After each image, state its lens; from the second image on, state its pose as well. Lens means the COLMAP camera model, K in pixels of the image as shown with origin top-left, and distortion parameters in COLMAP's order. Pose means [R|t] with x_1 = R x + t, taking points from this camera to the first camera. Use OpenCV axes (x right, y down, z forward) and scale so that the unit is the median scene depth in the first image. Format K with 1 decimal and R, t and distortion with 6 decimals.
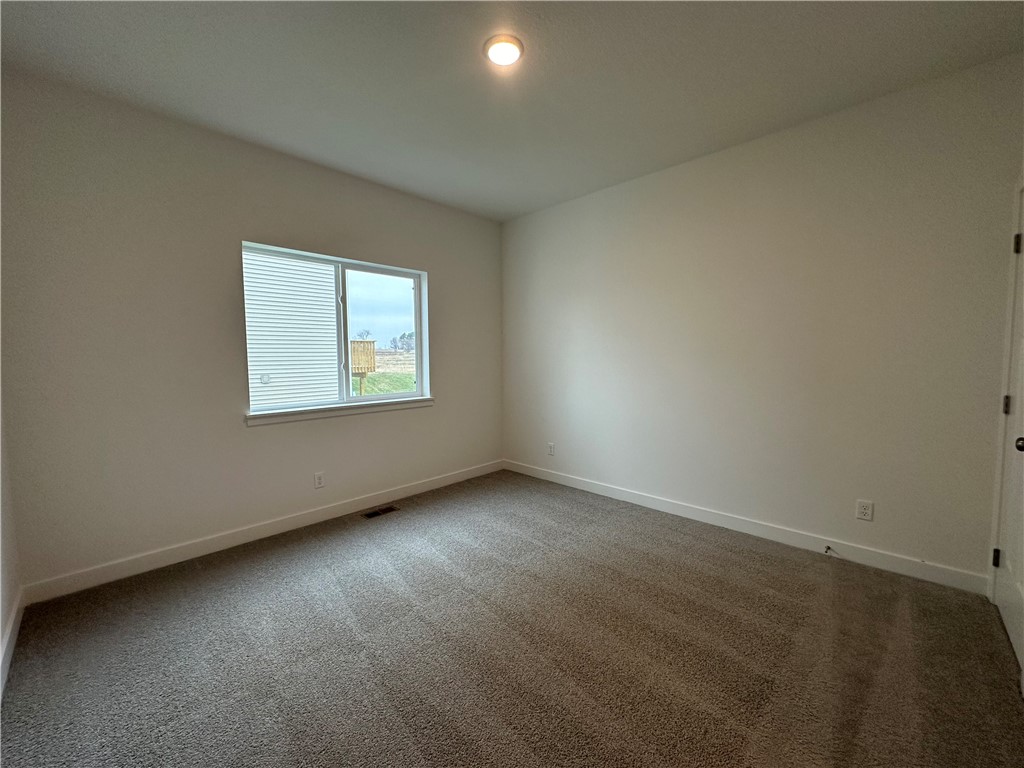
lens RADIAL K [[406.0, 0, 513.2], [0, 406.0, 376.2], [0, 0, 1]] dist [-0.002939, 0.000618]
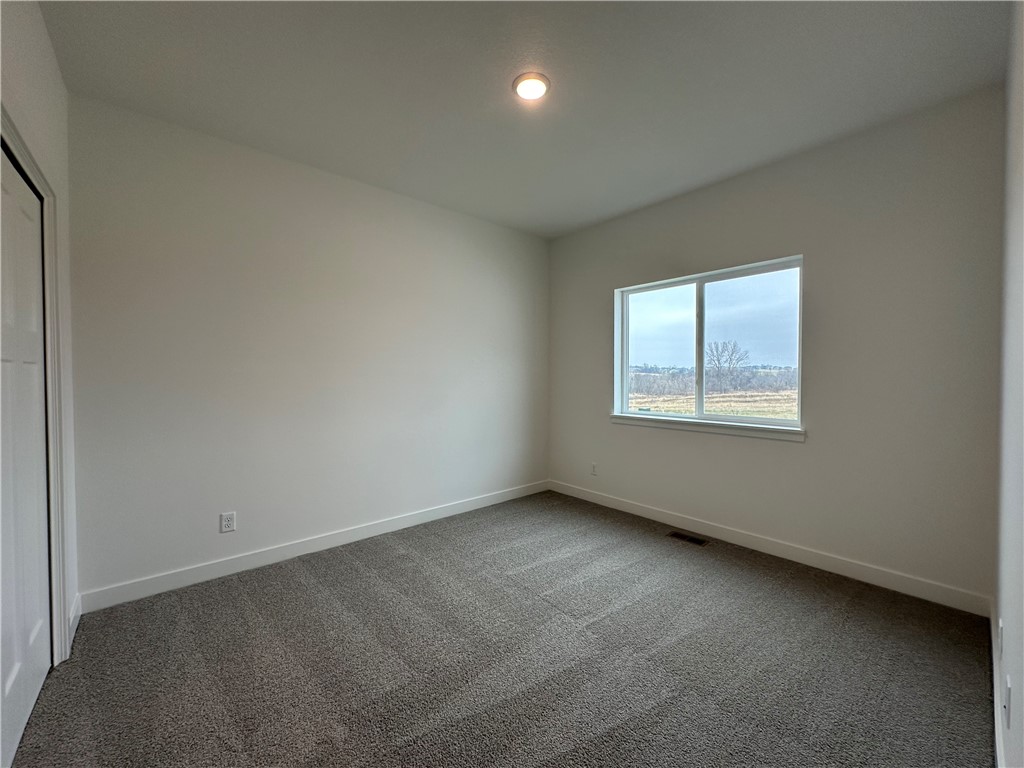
lens RADIAL K [[406.0, 0, 516.1], [0, 406.0, 380.5], [0, 0, 1]] dist [-0.002939, 0.000618]
pose [[-0.085307, 0.012570, -0.996275, 0.619980], [-0.052239, 0.998489, 0.017071, -0.021772], [0.994984, 0.053500, -0.084521, 0.657371]]
